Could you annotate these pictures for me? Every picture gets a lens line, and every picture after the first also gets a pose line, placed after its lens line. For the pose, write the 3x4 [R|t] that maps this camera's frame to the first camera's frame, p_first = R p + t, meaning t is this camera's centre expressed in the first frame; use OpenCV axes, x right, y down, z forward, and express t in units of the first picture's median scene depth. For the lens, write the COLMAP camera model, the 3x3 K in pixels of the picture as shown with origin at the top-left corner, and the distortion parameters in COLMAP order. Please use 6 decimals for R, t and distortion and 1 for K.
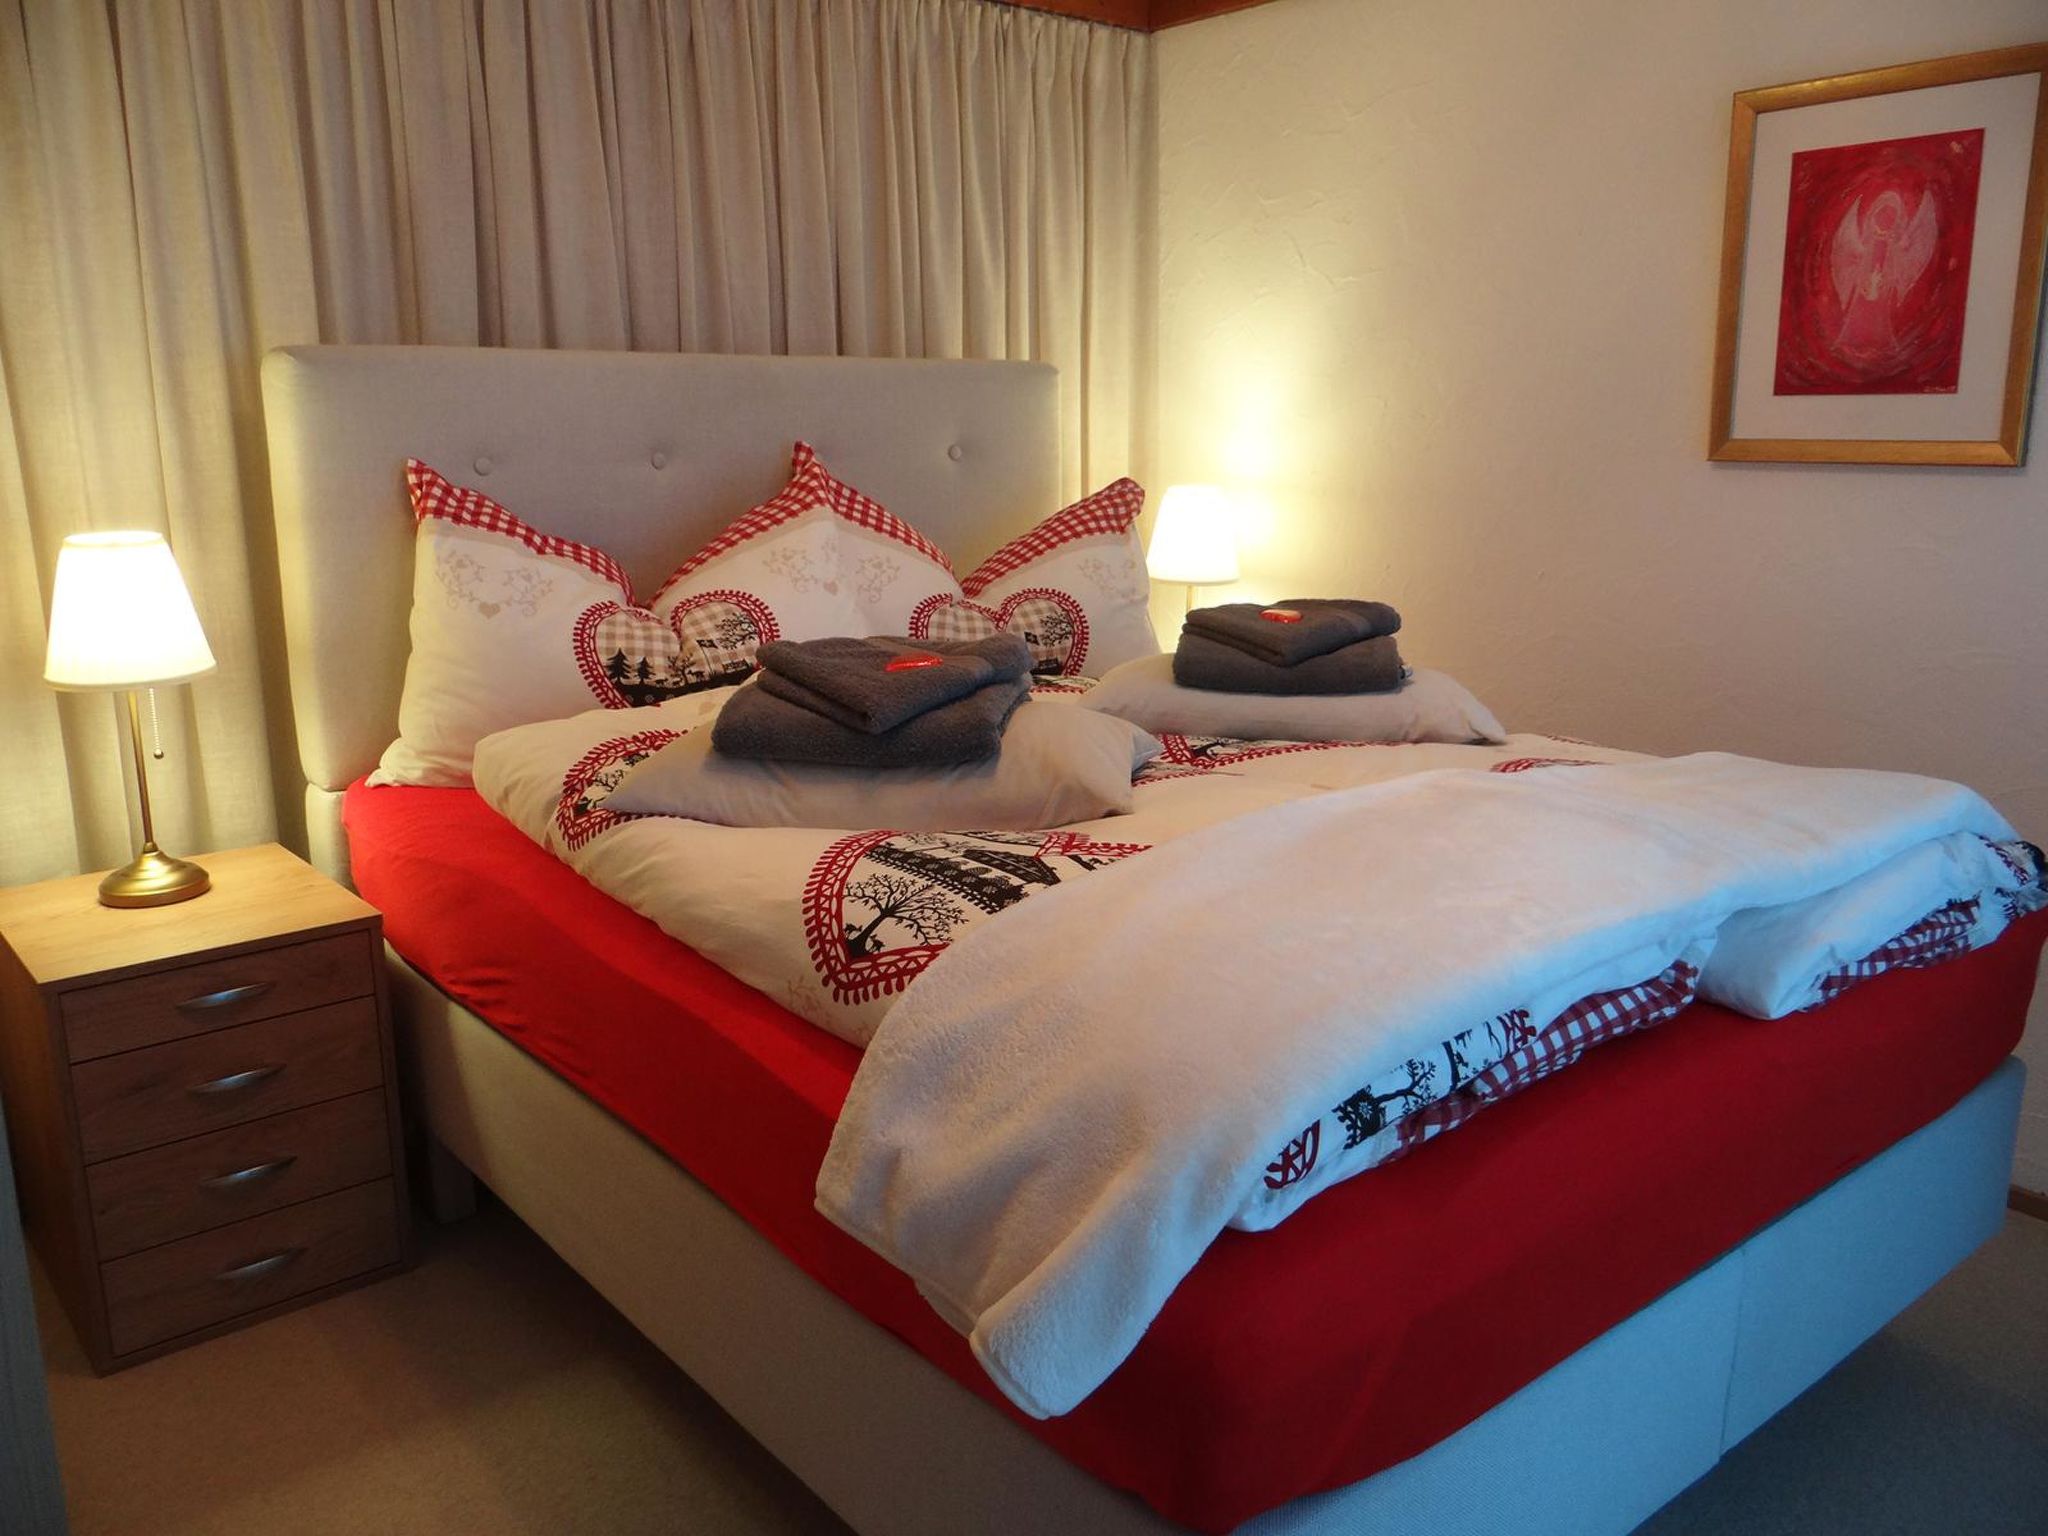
lens RADIAL K [[1614.9, 0, 1038.3], [0, 1614.9, 762.4], [0, 0, 1]] dist [0.007544, -0.001444]
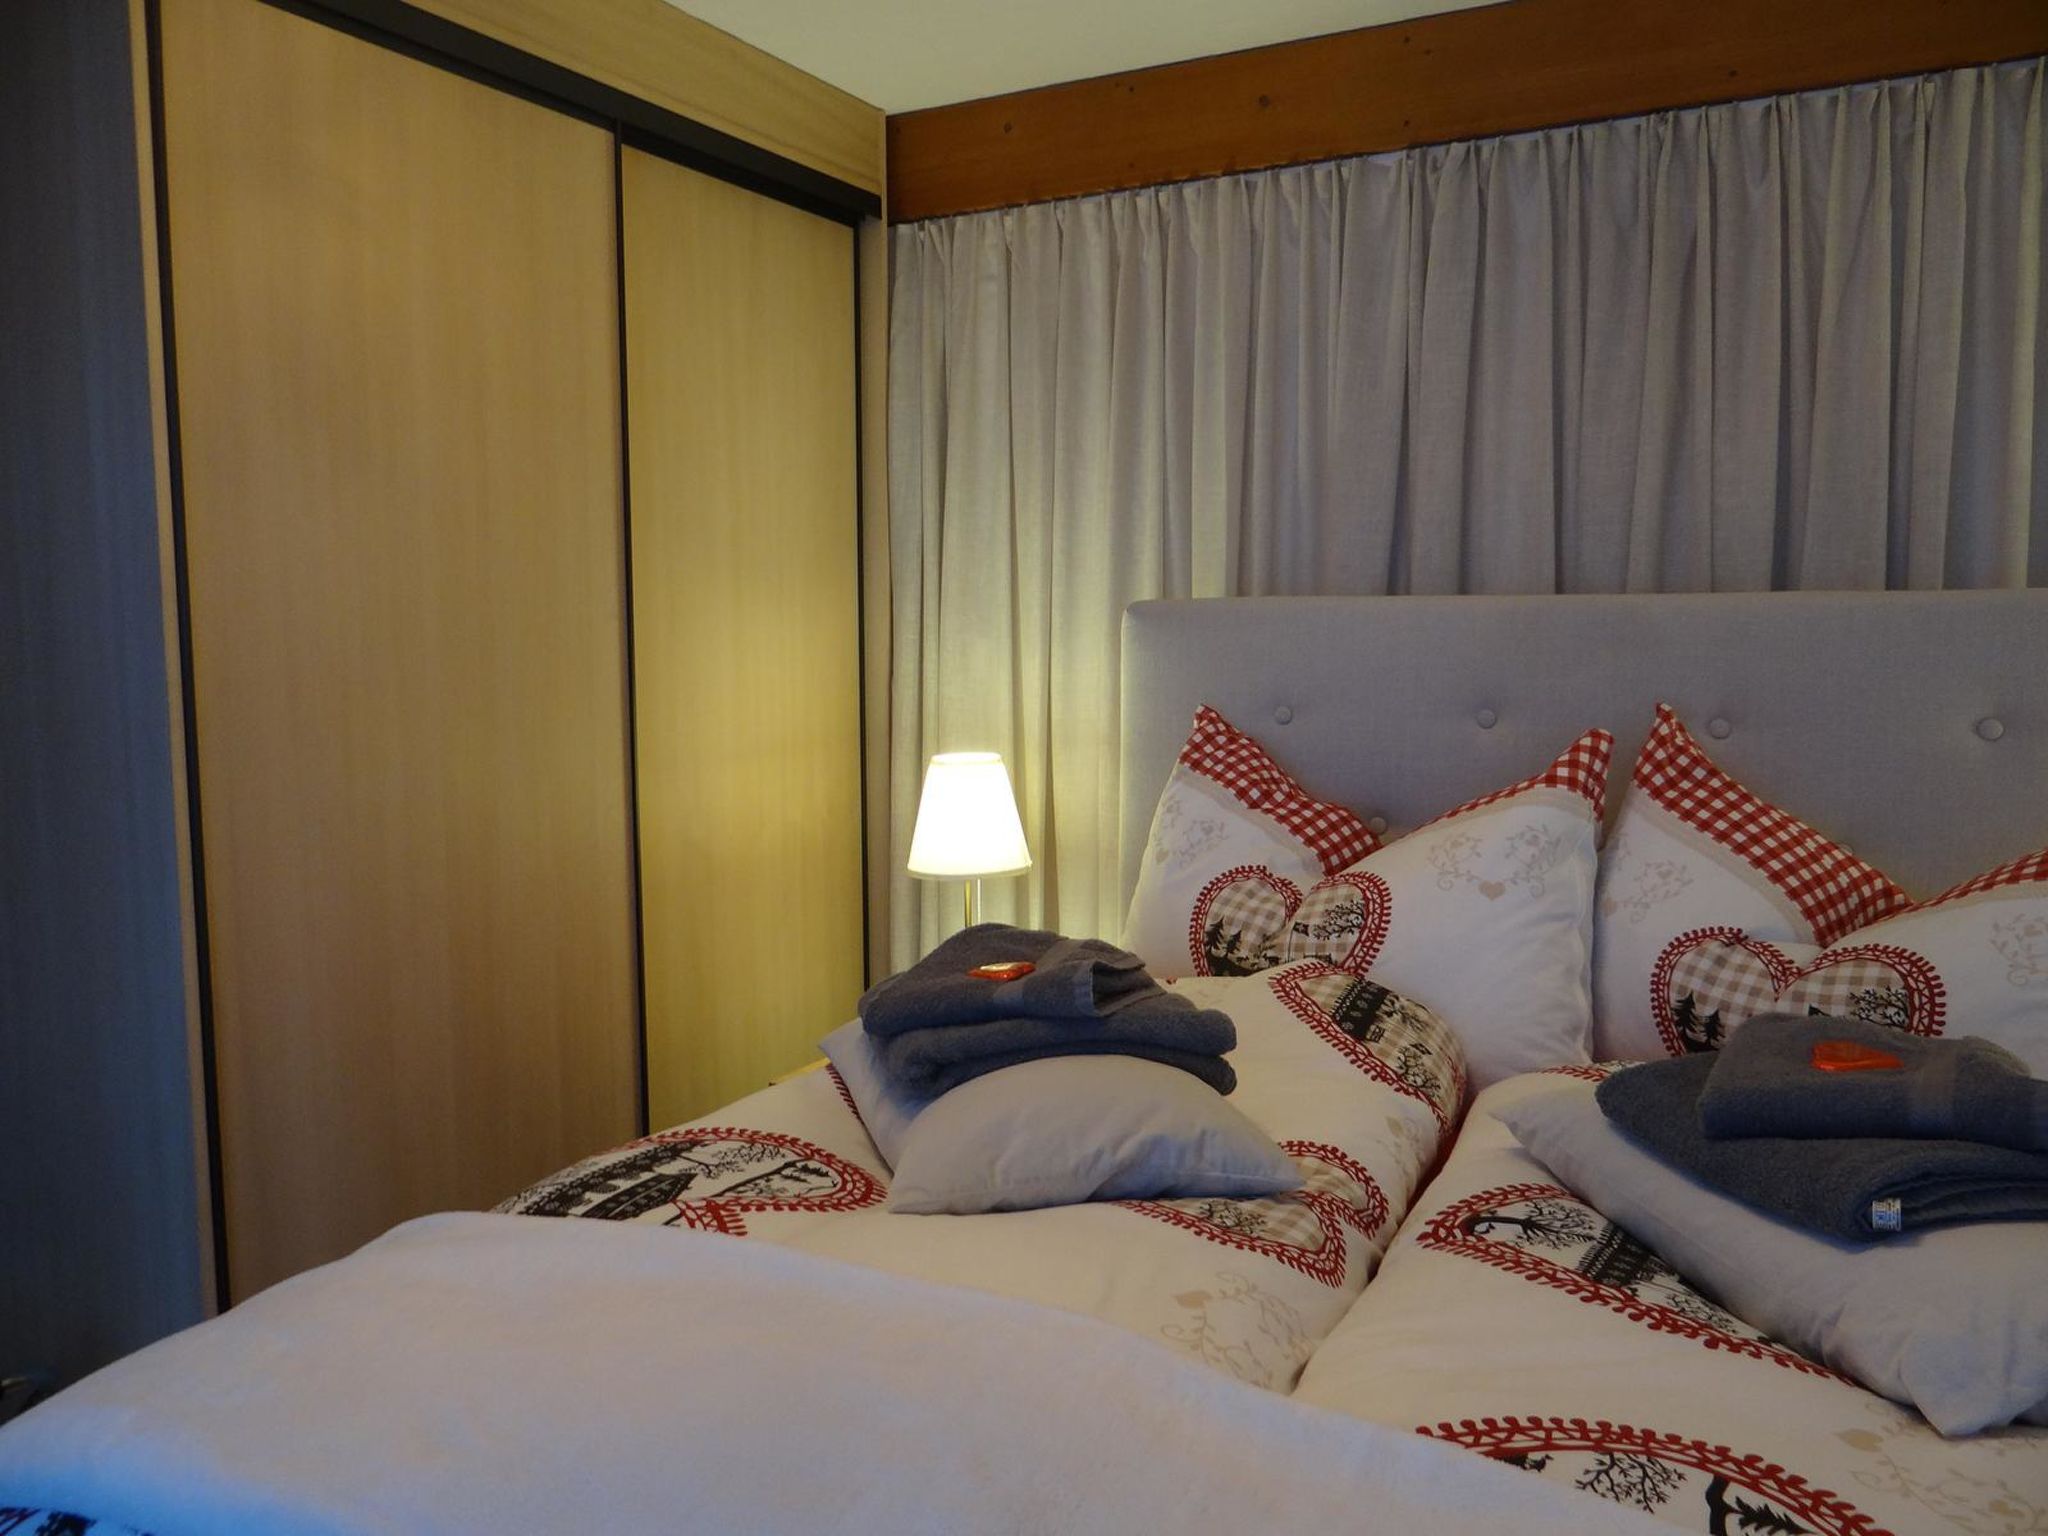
lens RADIAL K [[1614.9, 0, 1072.0], [0, 1614.9, 755.1], [0, 0, 1]] dist [0.007544, -0.001444]
pose [[0.373788, 0.063937, -0.925308, 0.554432], [-0.201257, 0.979444, -0.013622, -0.130784], [0.905416, 0.191316, 0.378972, 0.560866]]
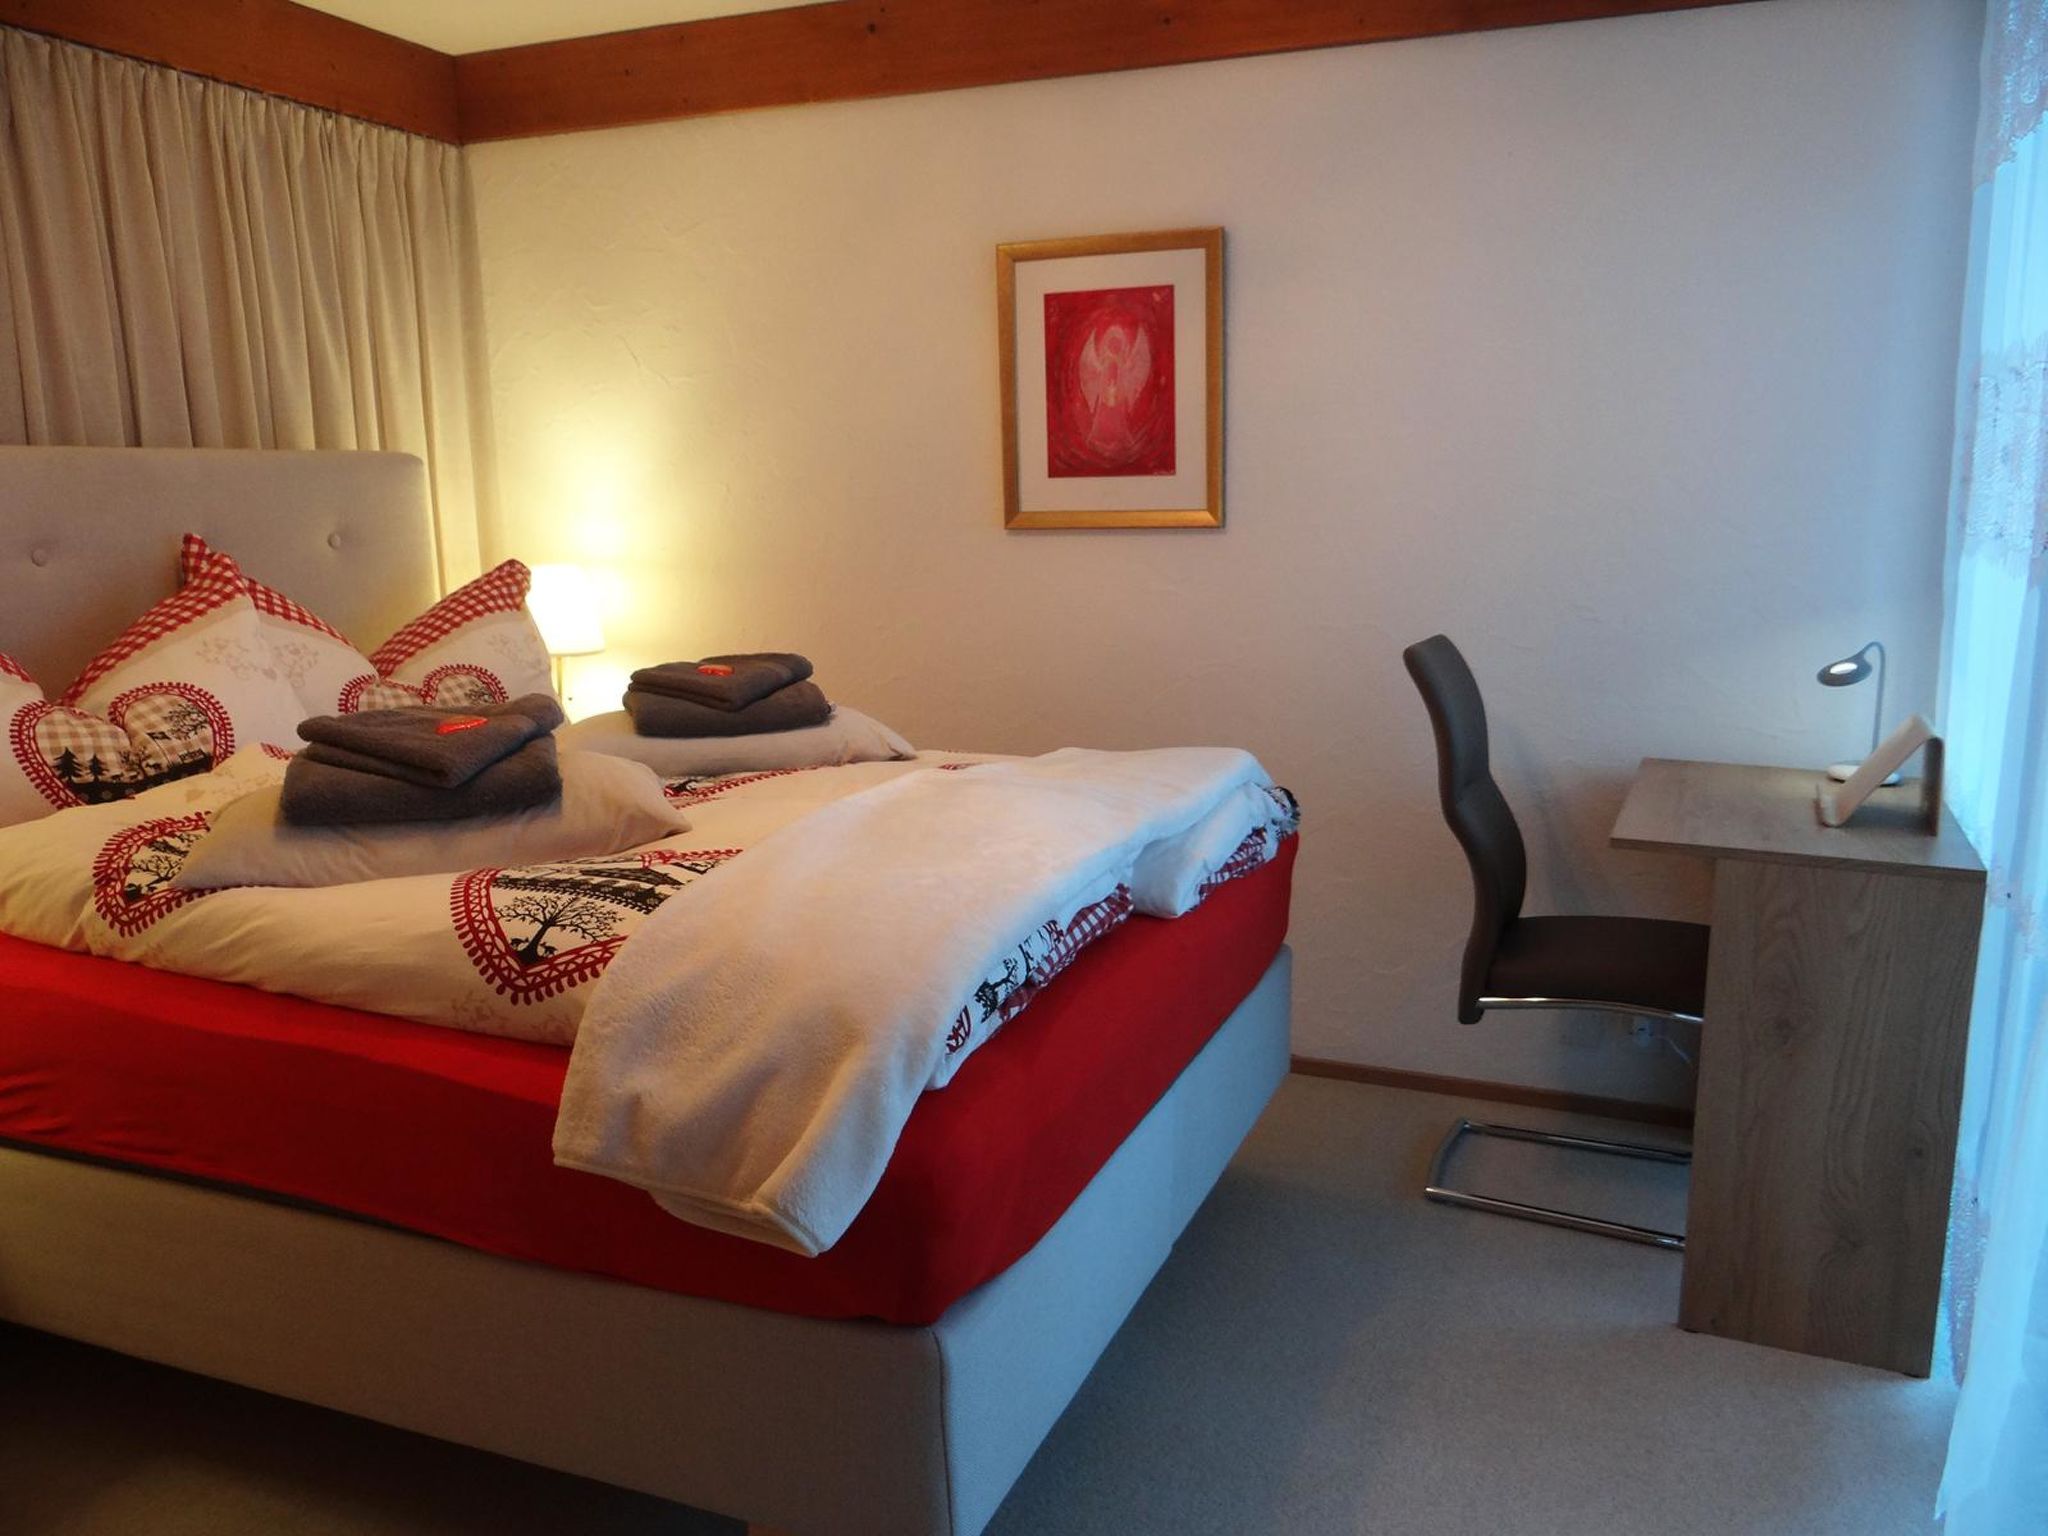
lens RADIAL K [[1614.9, 0, 1037.9], [0, 1614.9, 761.1], [0, 0, 1]] dist [0.007544, -0.001444]
pose [[0.879758, -0.092956, 0.466245, -0.200693], [0.115737, 0.993071, -0.020395, 0.025800], [-0.461119, 0.071904, 0.884420, -0.134819]]
